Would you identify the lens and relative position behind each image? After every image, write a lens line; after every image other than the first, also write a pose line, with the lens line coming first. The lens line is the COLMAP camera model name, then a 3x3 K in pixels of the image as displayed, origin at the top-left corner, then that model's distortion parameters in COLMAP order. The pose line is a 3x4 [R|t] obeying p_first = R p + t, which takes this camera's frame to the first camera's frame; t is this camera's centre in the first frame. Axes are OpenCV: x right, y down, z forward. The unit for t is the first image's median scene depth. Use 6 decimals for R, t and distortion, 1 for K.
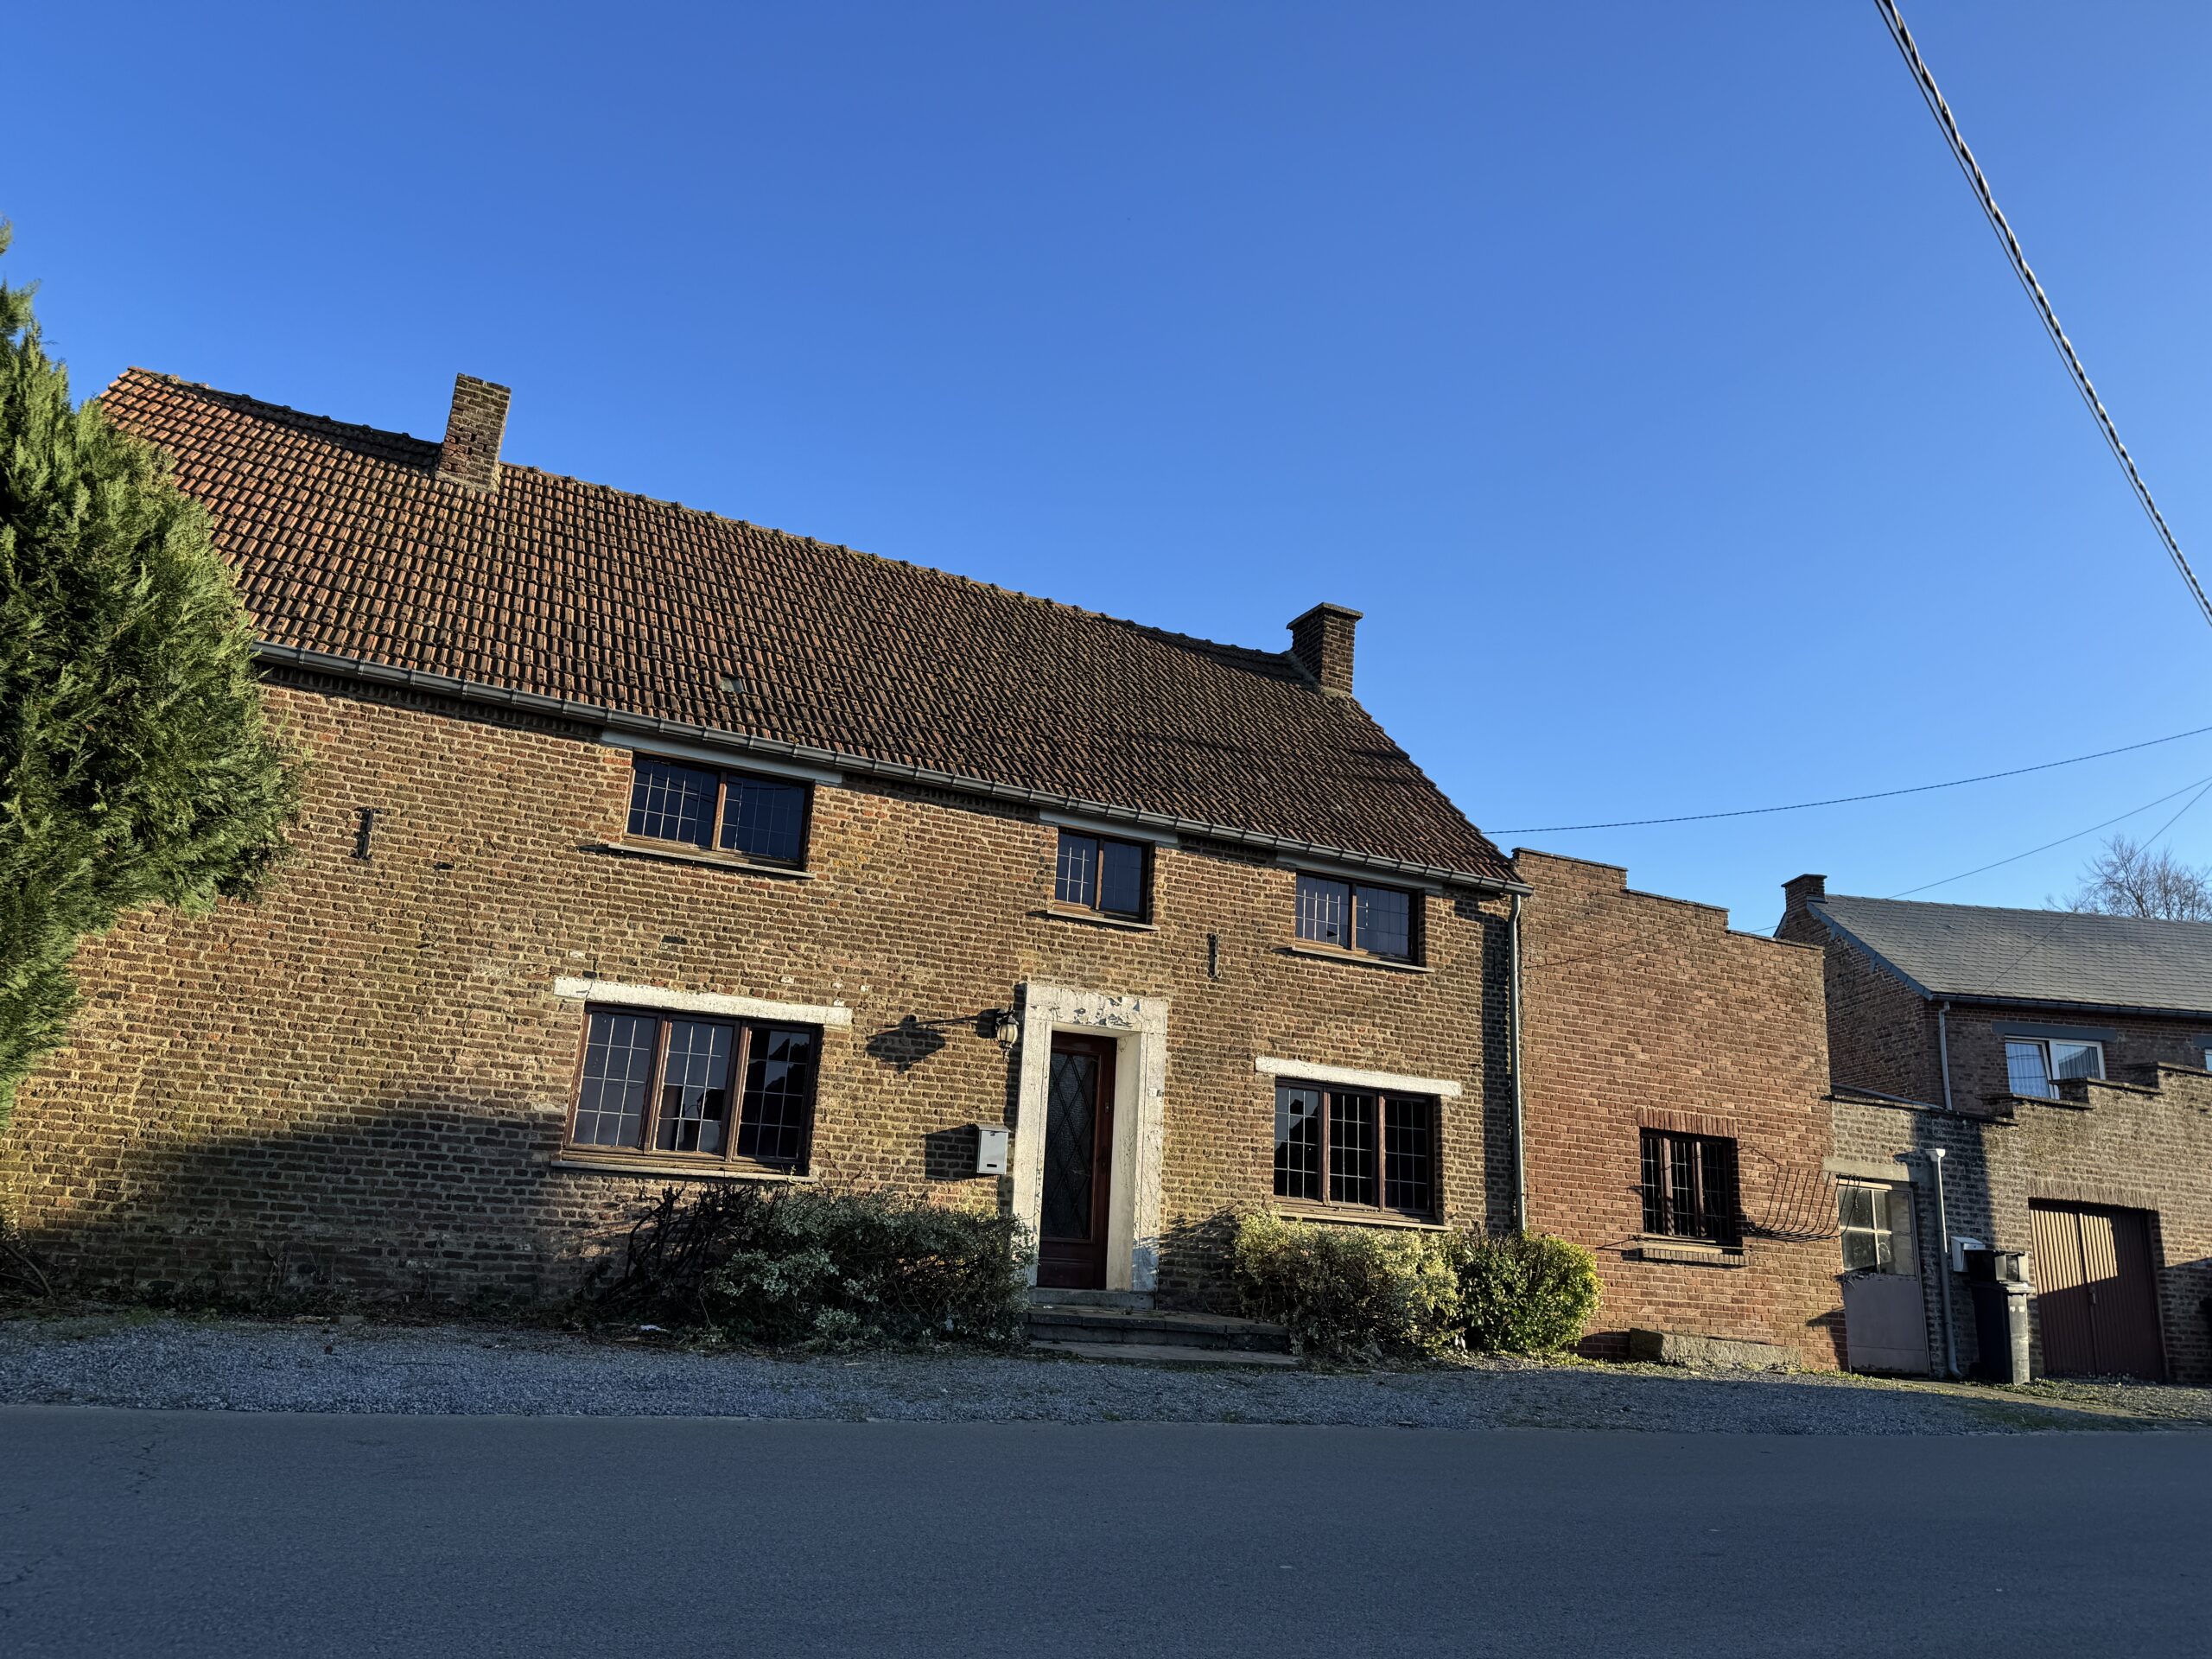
lens RADIAL K [[1511.1, 0, 1110.6], [0, 1511.1, 844.0], [0, 0, 1]] dist [0.179577, -0.319731]
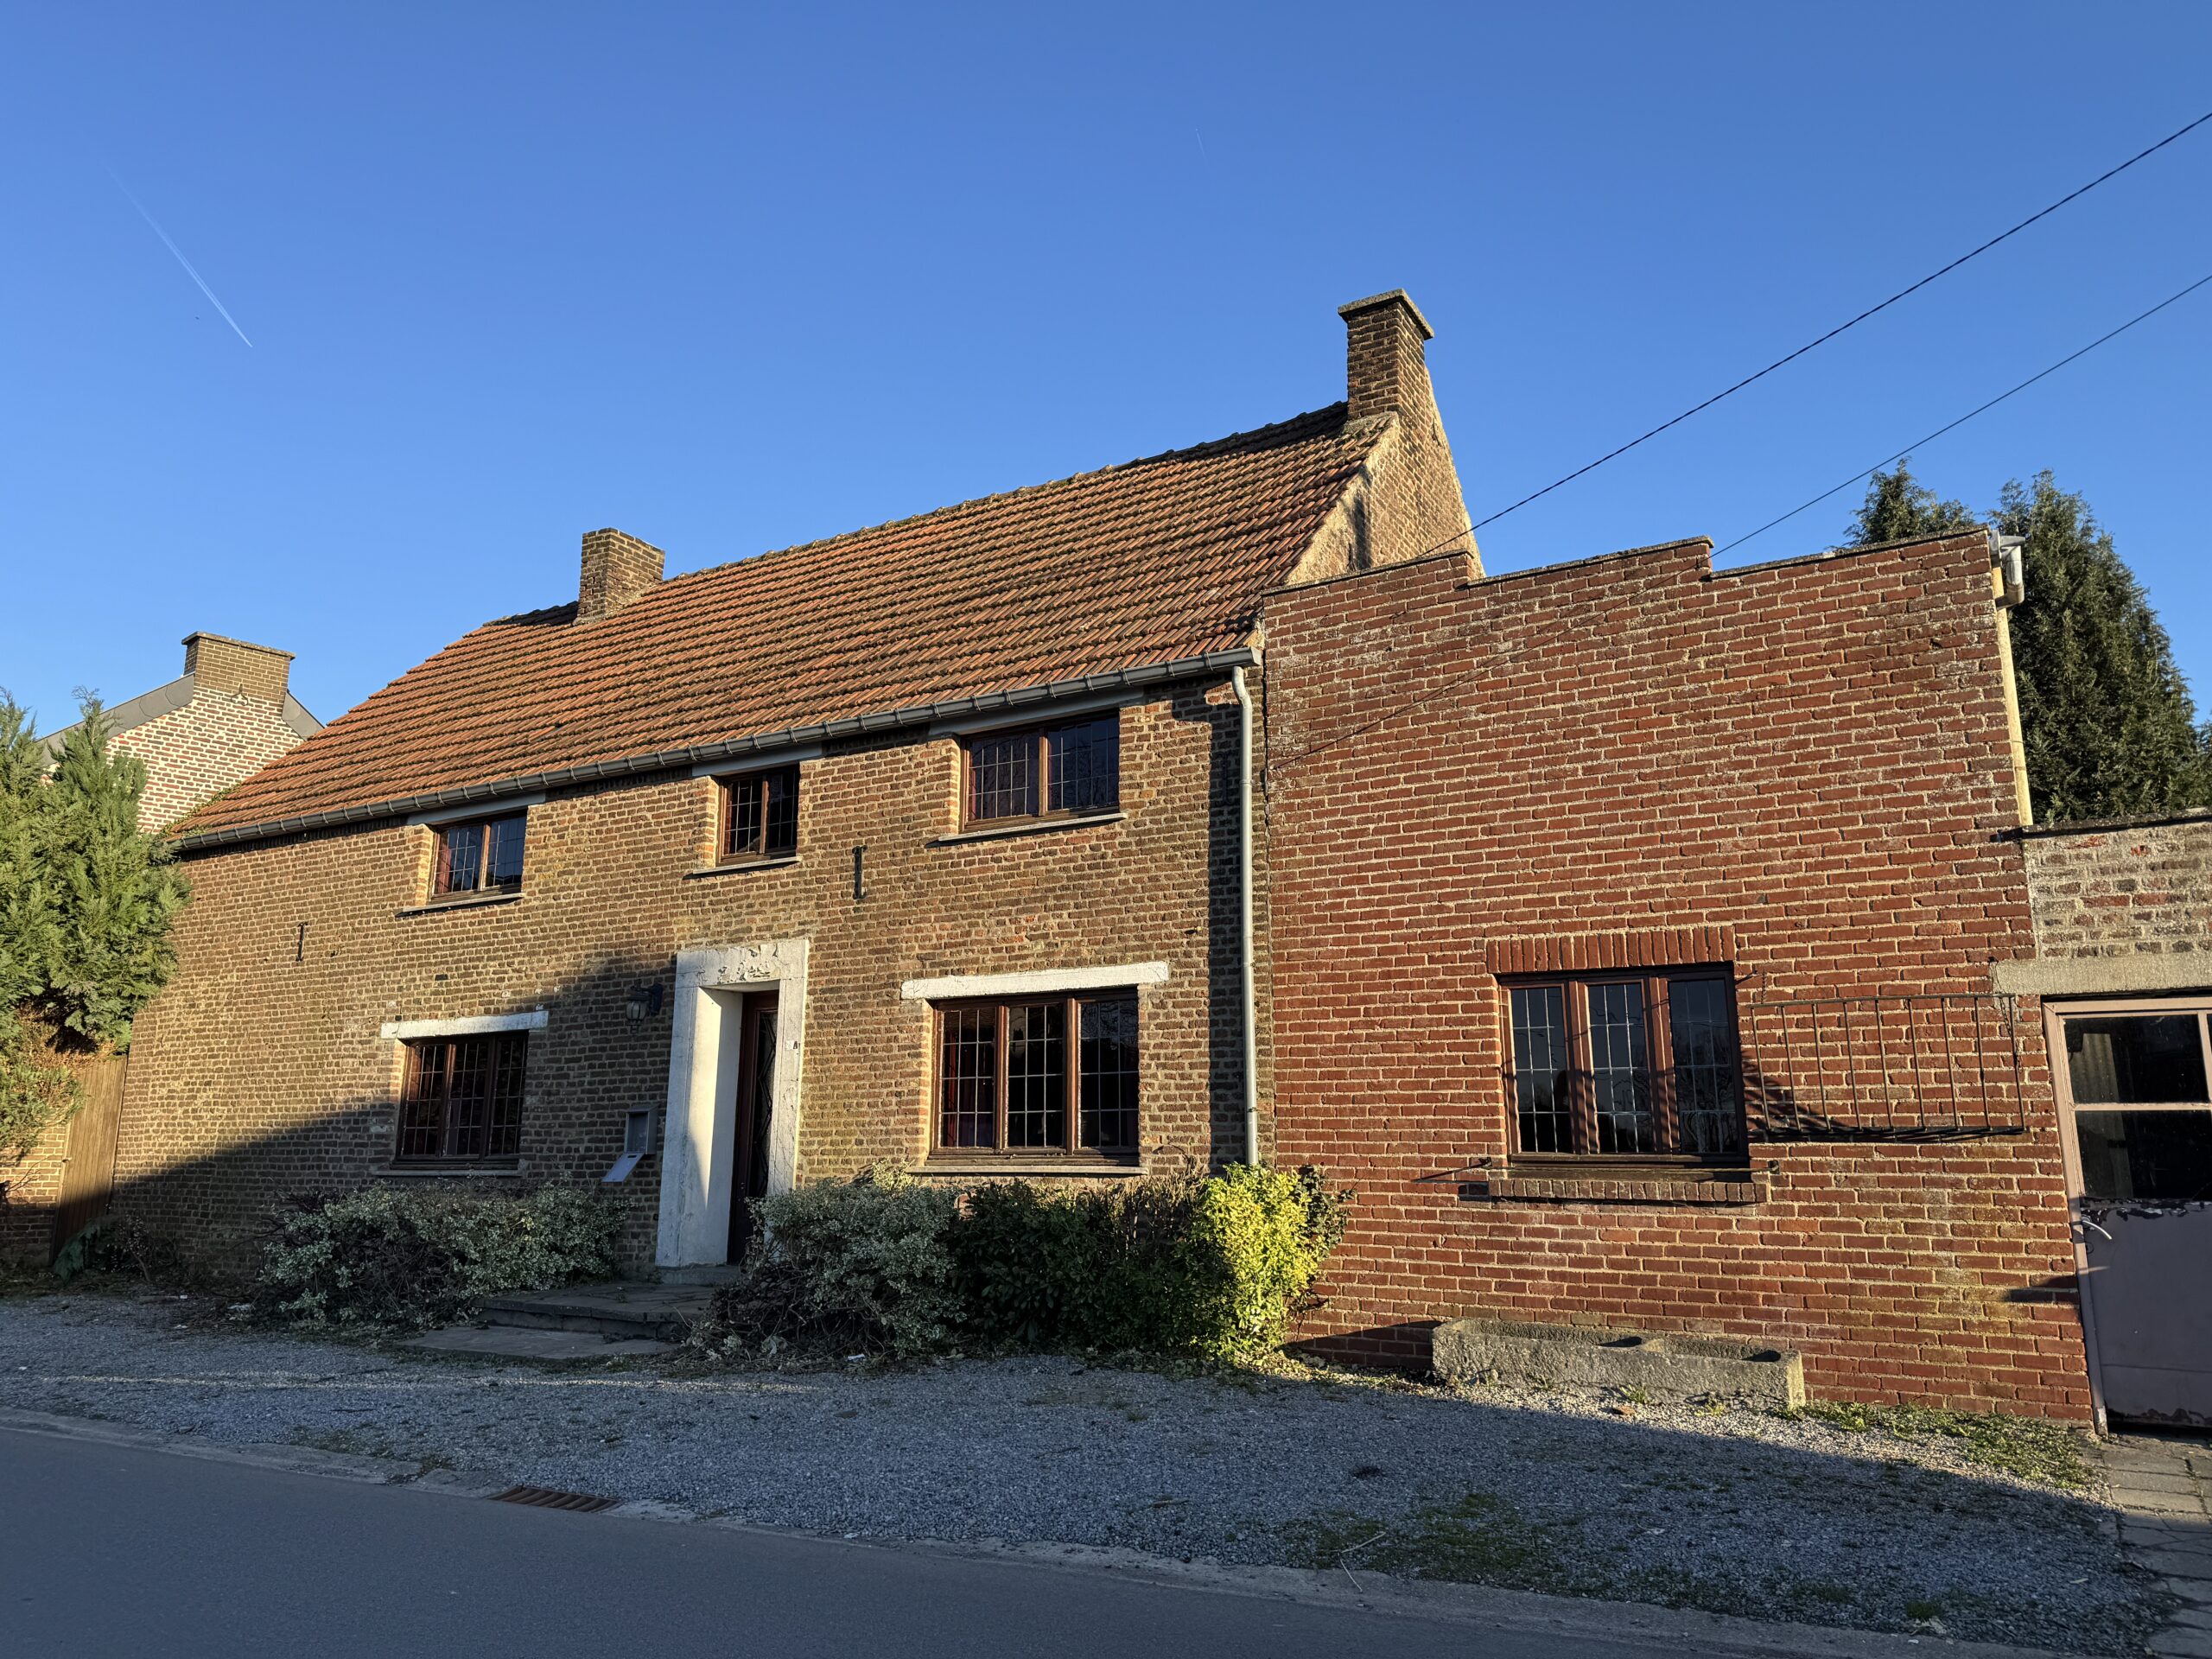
lens RADIAL K [[1498.5, 0, 1114.9], [0, 1498.5, 838.4], [0, 0, 1]] dist [0.162394, -0.246964]
pose [[0.567422, -0.223074, -0.792635, 0.912147], [0.251465, 0.963563, -0.091162, 0.187287], [0.784090, -0.147593, 0.602842, 0.681345]]
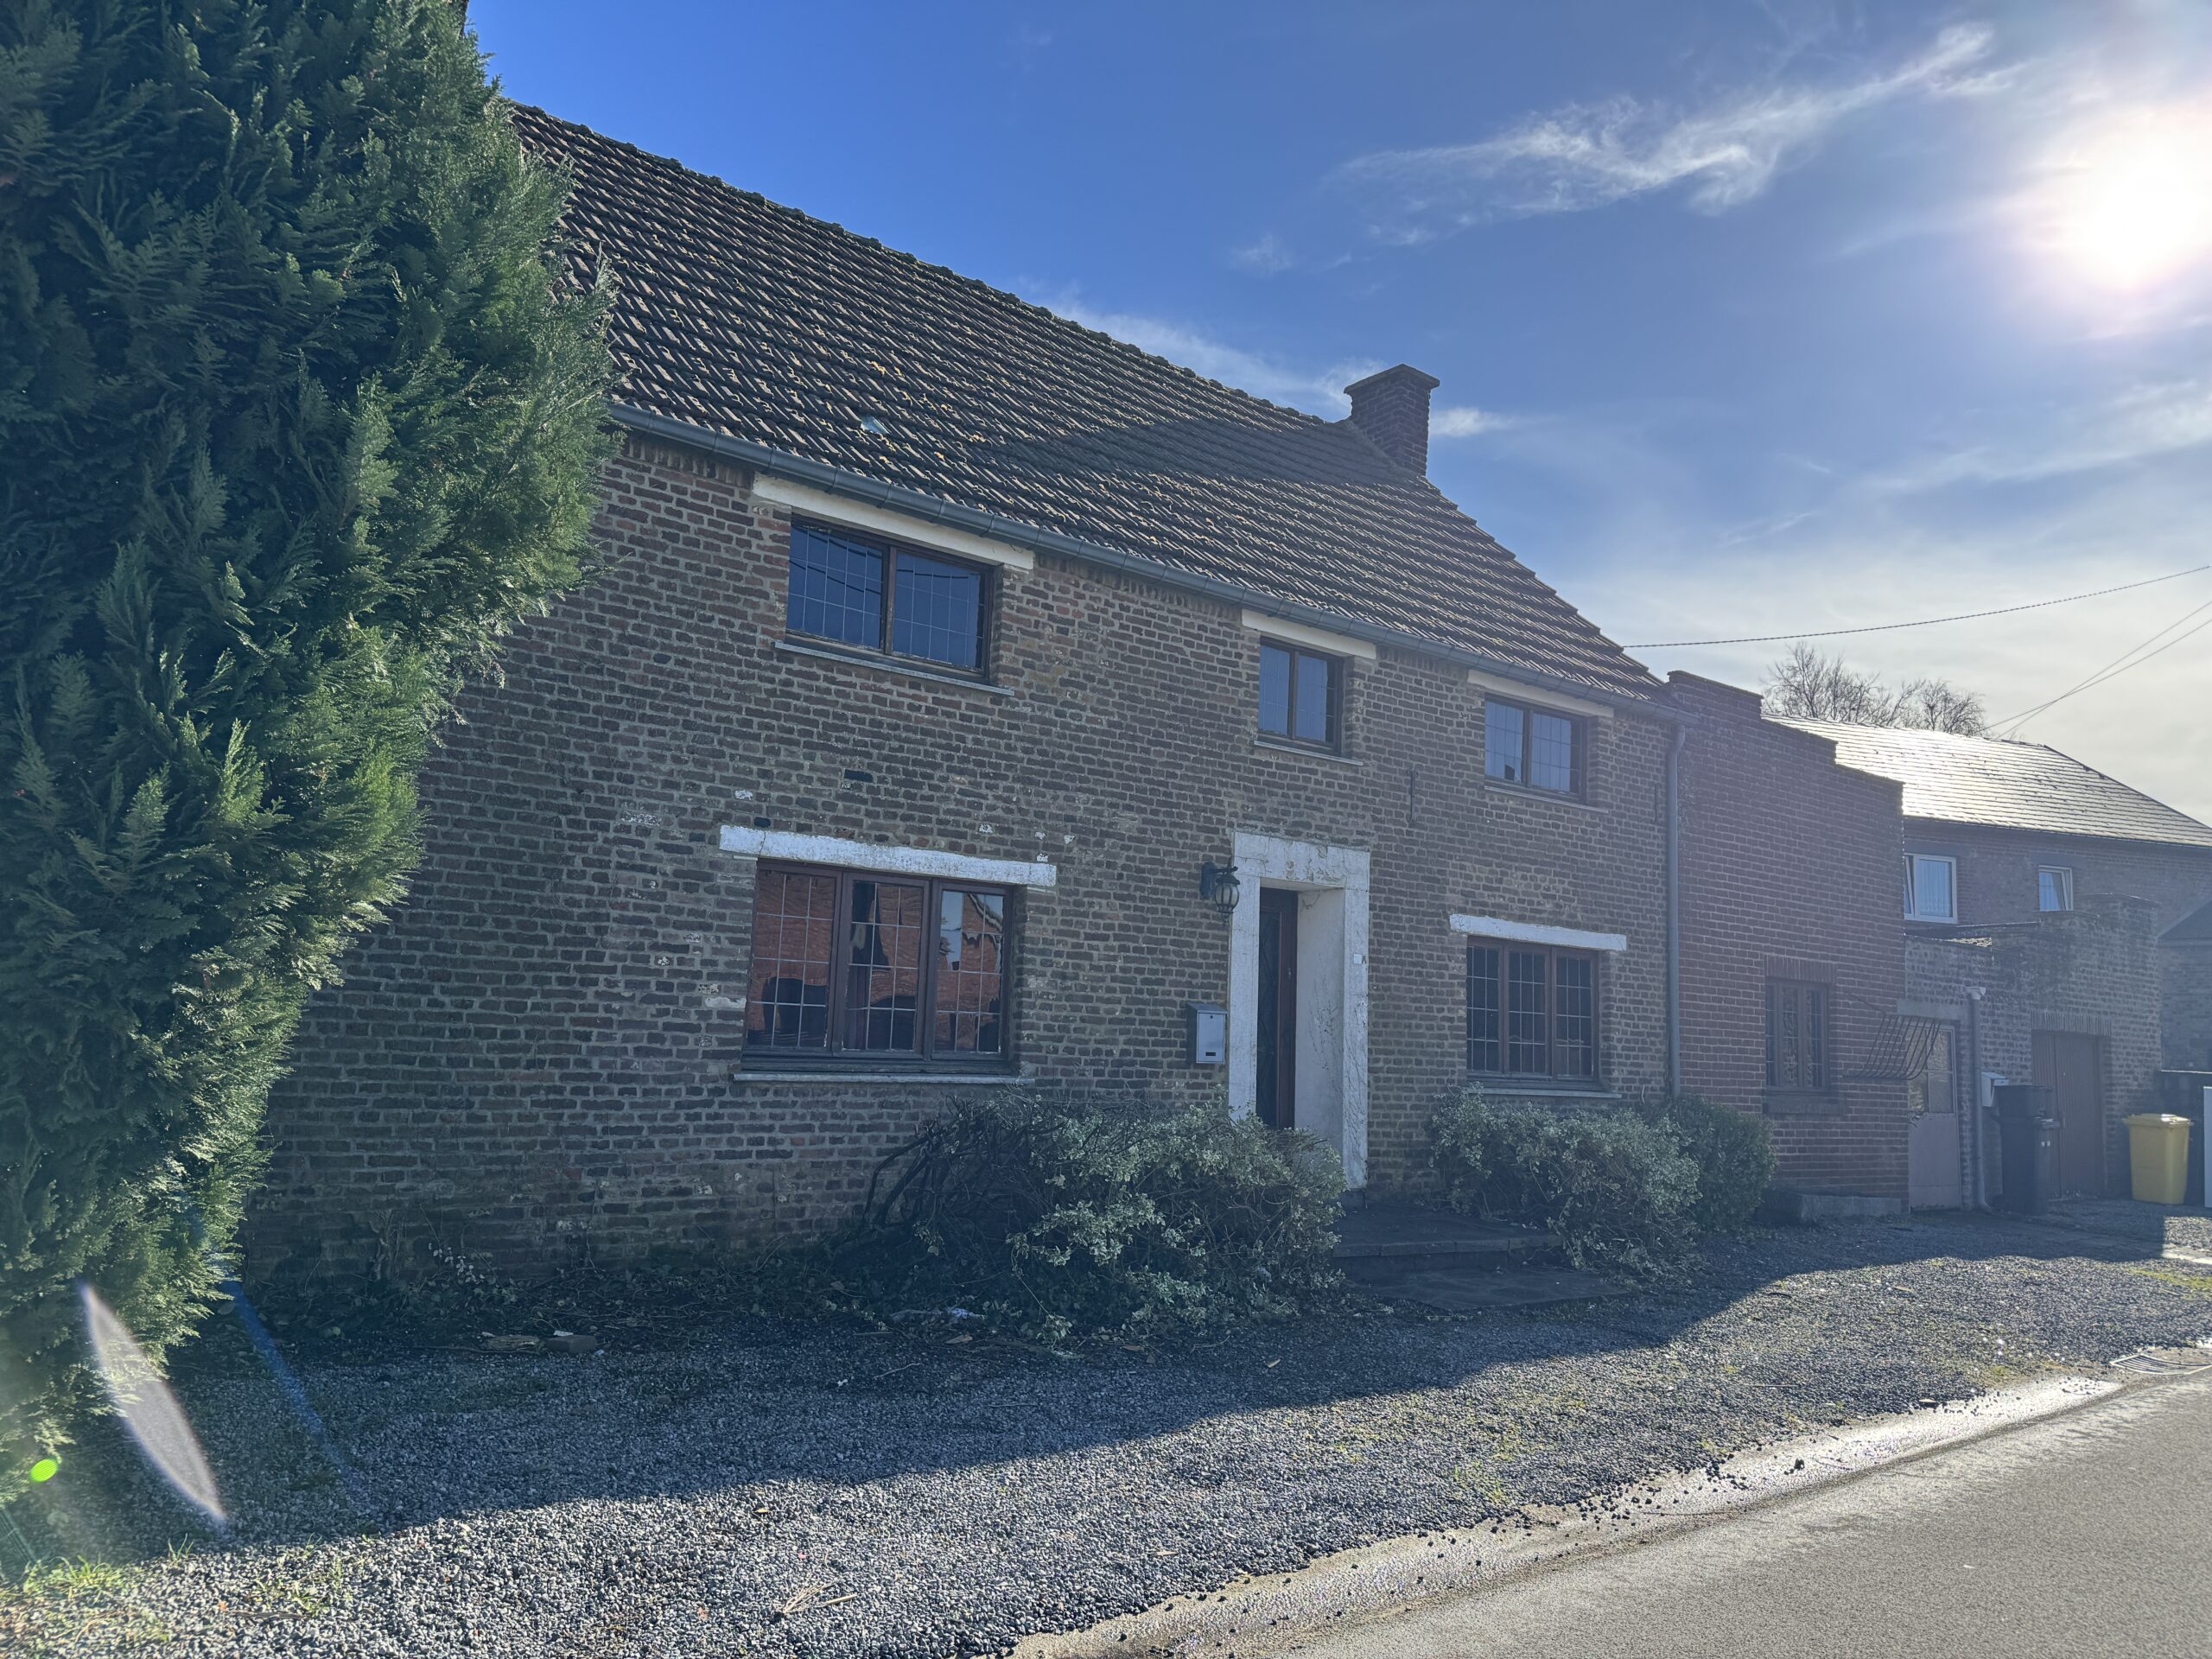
lens RADIAL K [[1498.5, 0, 1114.9], [0, 1498.5, 838.4], [0, 0, 1]] dist [0.162394, -0.246964]
pose [[0.976798, 0.016718, 0.213511, -0.304077], [-0.048929, 0.988002, 0.146487, -0.020014], [-0.208501, -0.153535, 0.965896, 0.245172]]
